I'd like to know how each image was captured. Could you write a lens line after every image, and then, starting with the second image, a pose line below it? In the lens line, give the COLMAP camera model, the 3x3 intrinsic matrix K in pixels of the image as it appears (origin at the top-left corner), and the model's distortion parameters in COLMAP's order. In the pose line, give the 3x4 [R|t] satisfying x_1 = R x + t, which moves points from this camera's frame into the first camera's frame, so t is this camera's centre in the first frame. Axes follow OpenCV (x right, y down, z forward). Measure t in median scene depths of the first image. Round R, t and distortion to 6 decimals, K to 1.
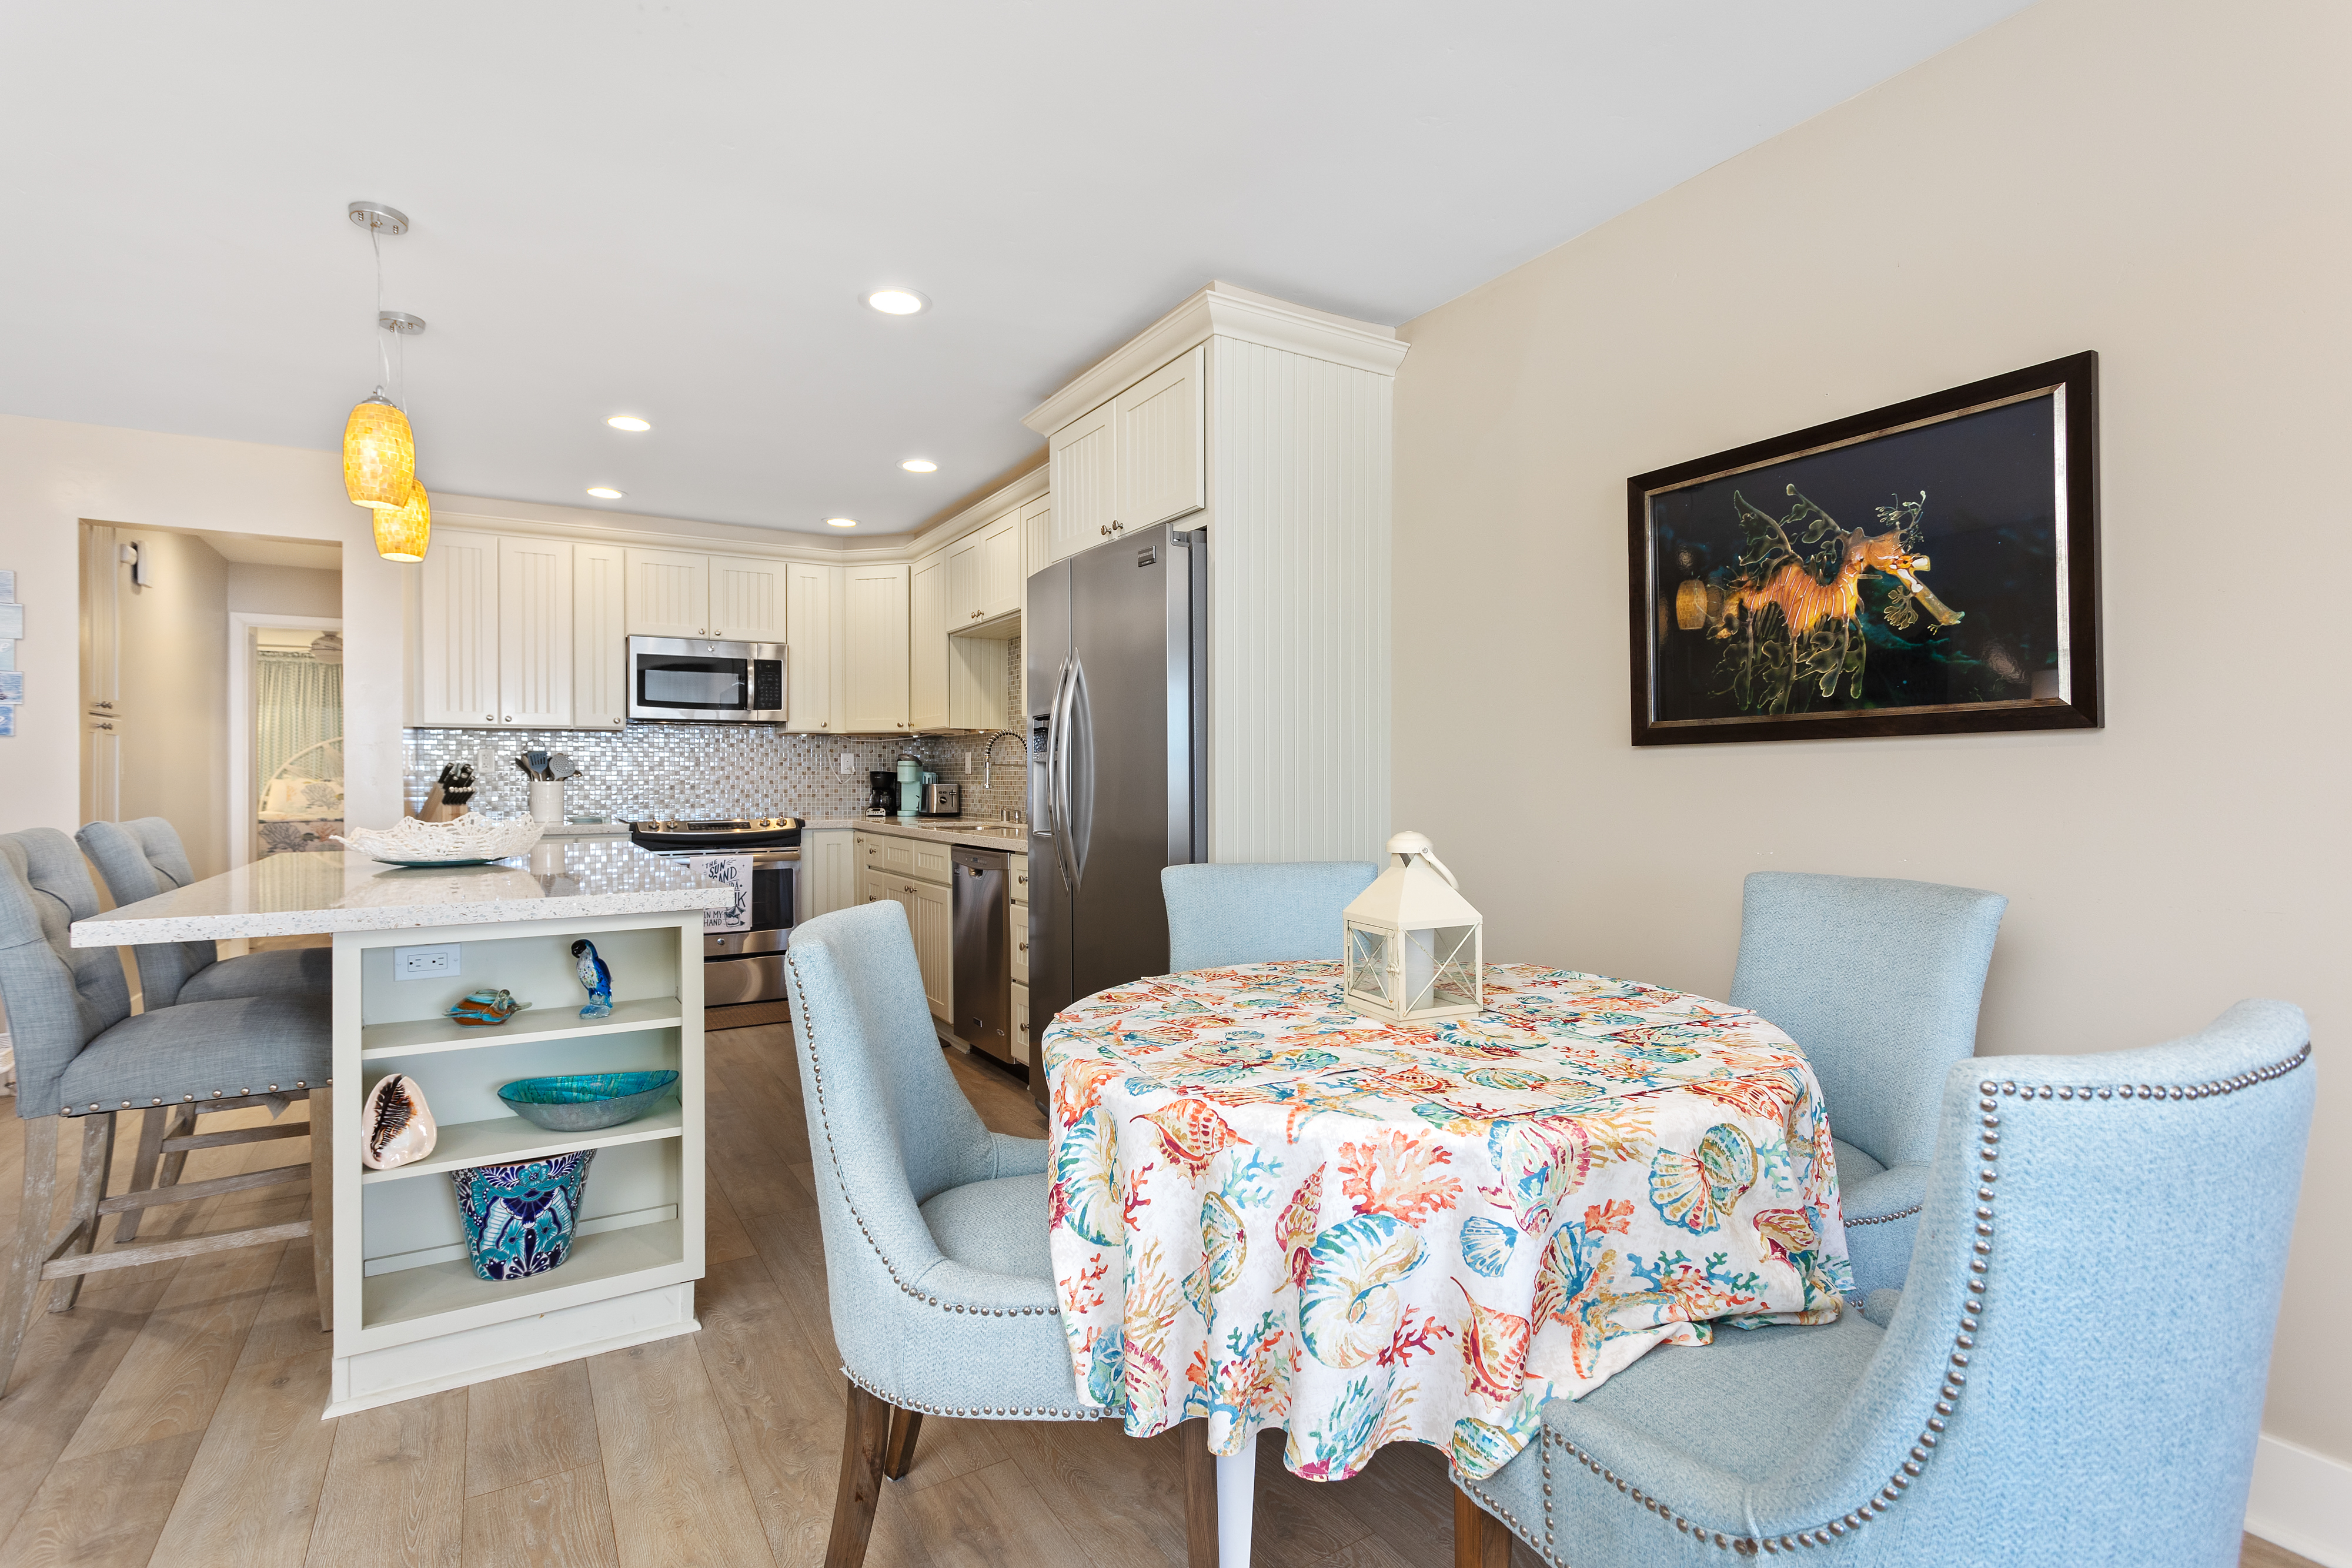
lens RADIAL K [[1124.9, 0, 1169.5], [0, 1124.9, 776.3], [0, 0, 1]] dist [0.000209, 0.000920]
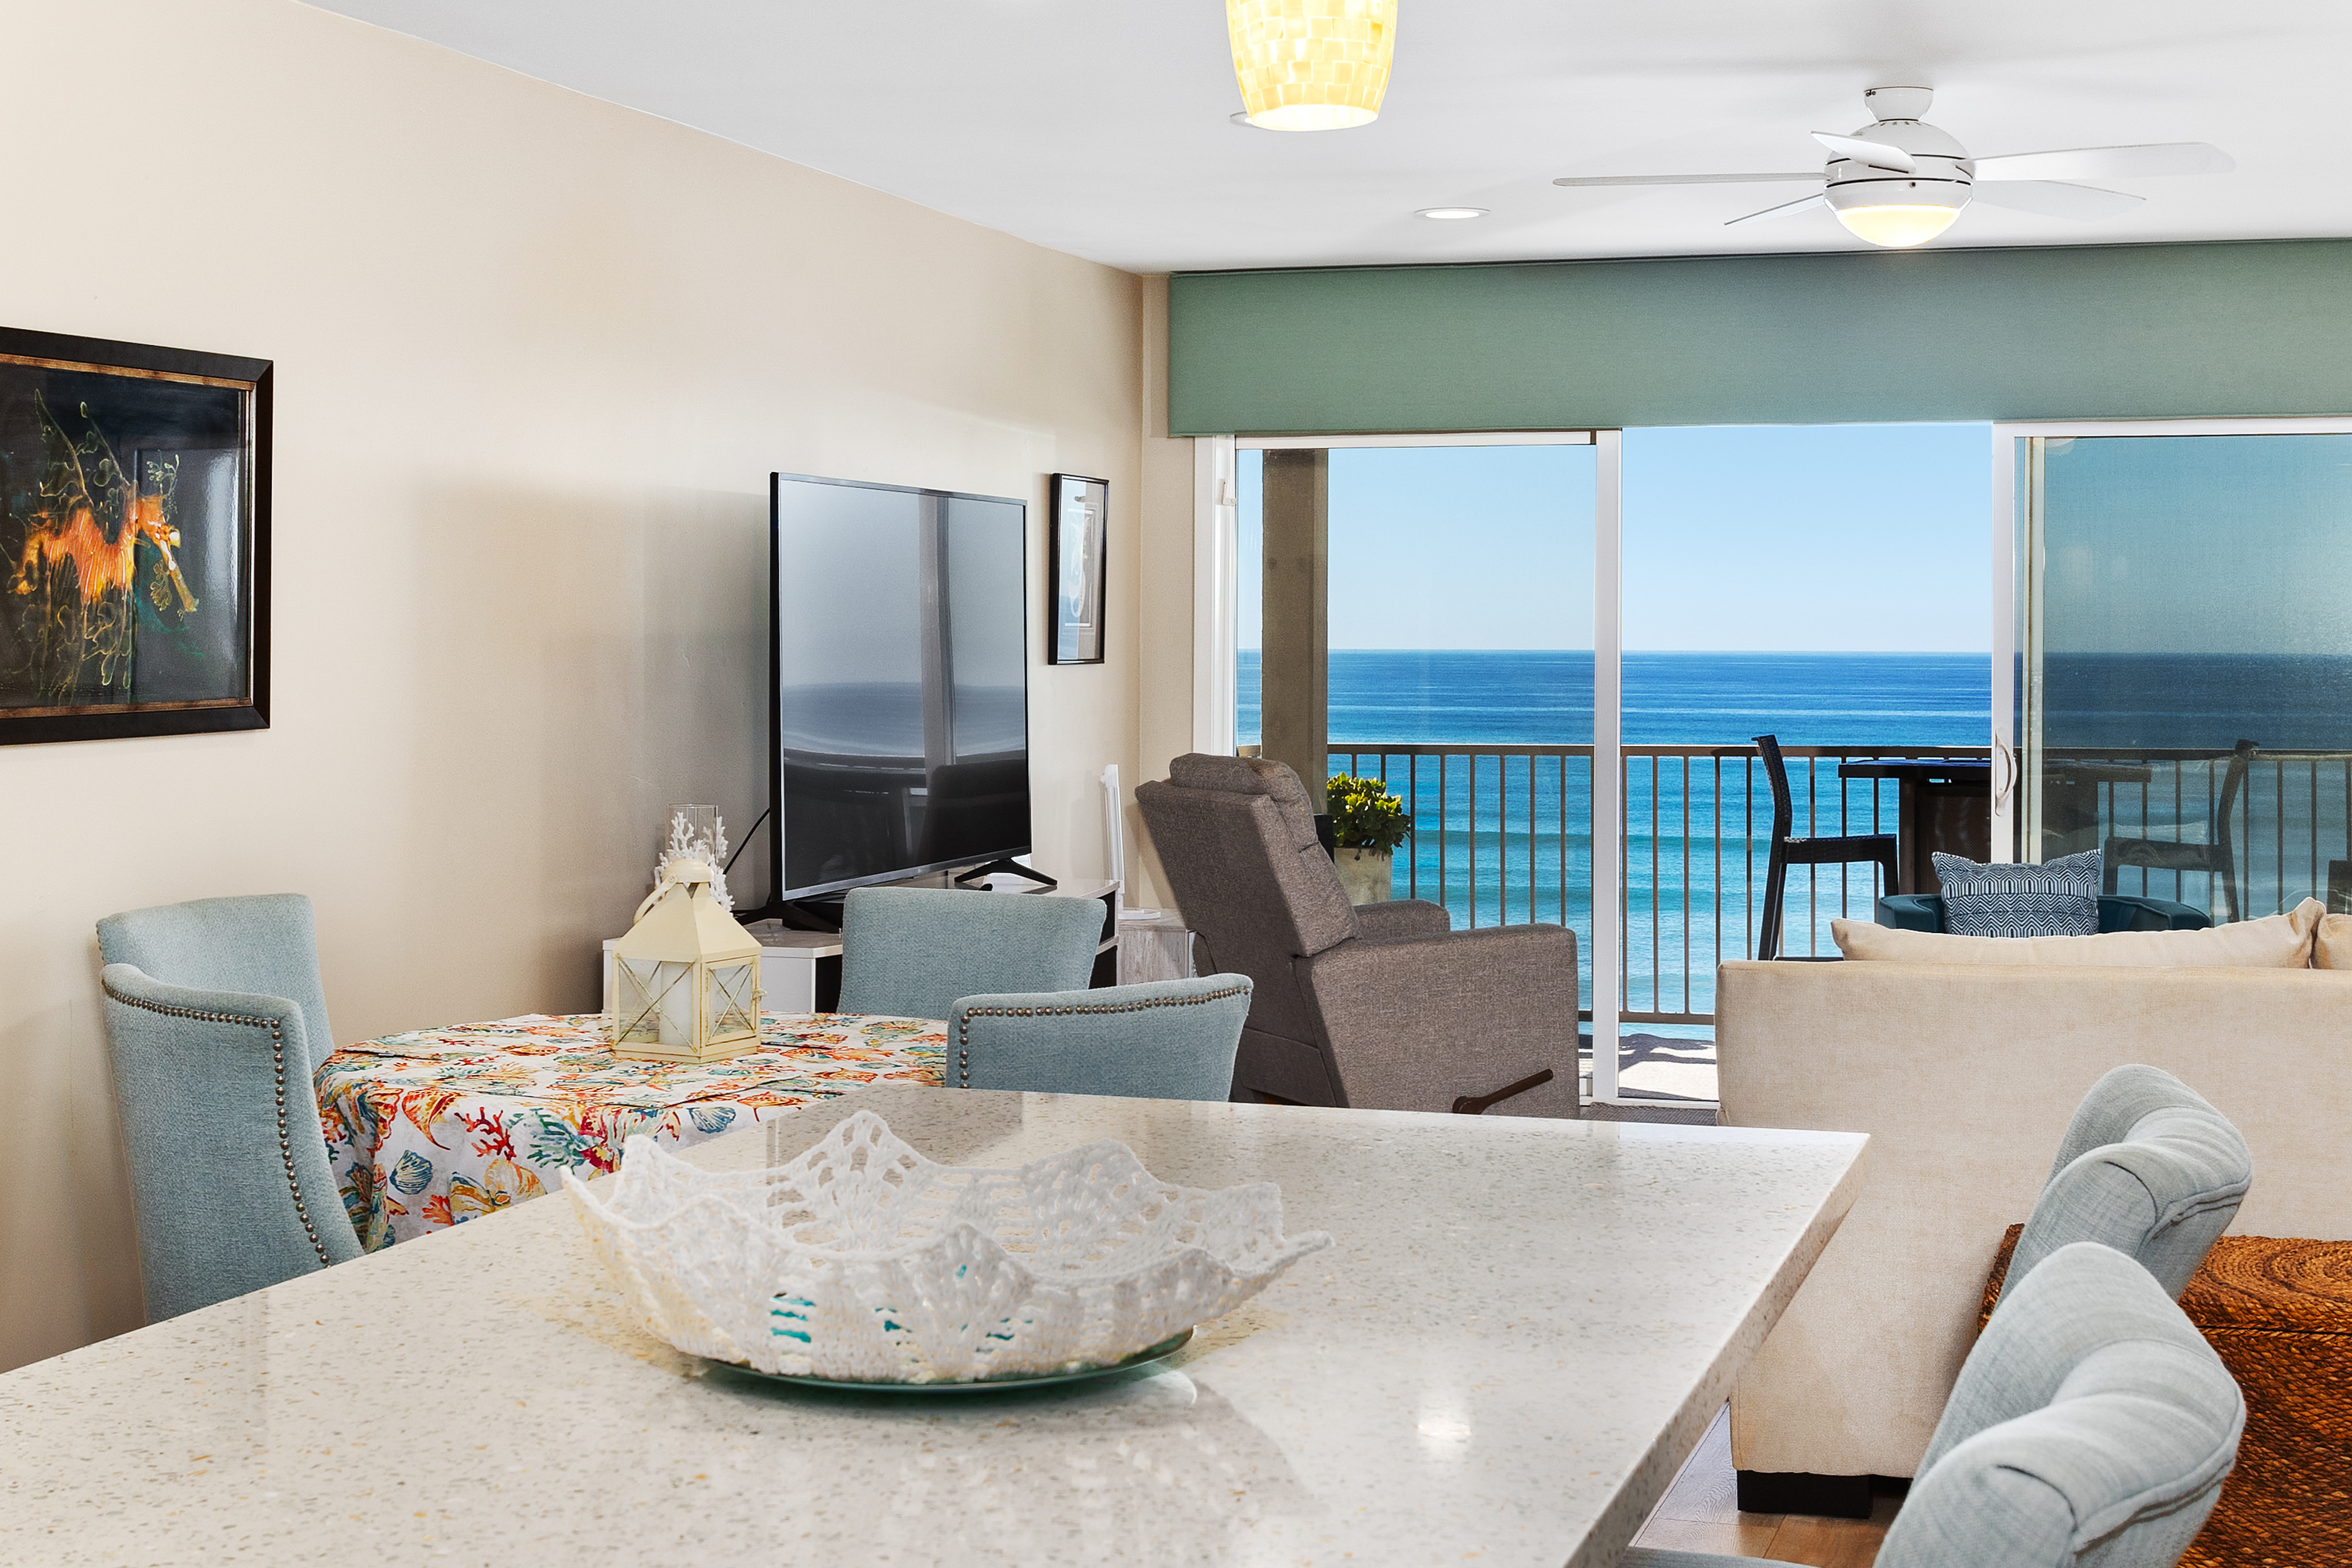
lens RADIAL K [[3333.0, 0, 1160.3], [0, 3333.0, 628.9], [0, 0, 1]] dist [0.017569, -0.308689]
pose [[-0.655589, 0.005454, 0.755098, -0.799710], [-0.000231, 0.999972, -0.007424, -0.044752], [-0.755118, -0.005042, -0.655570, 0.950246]]
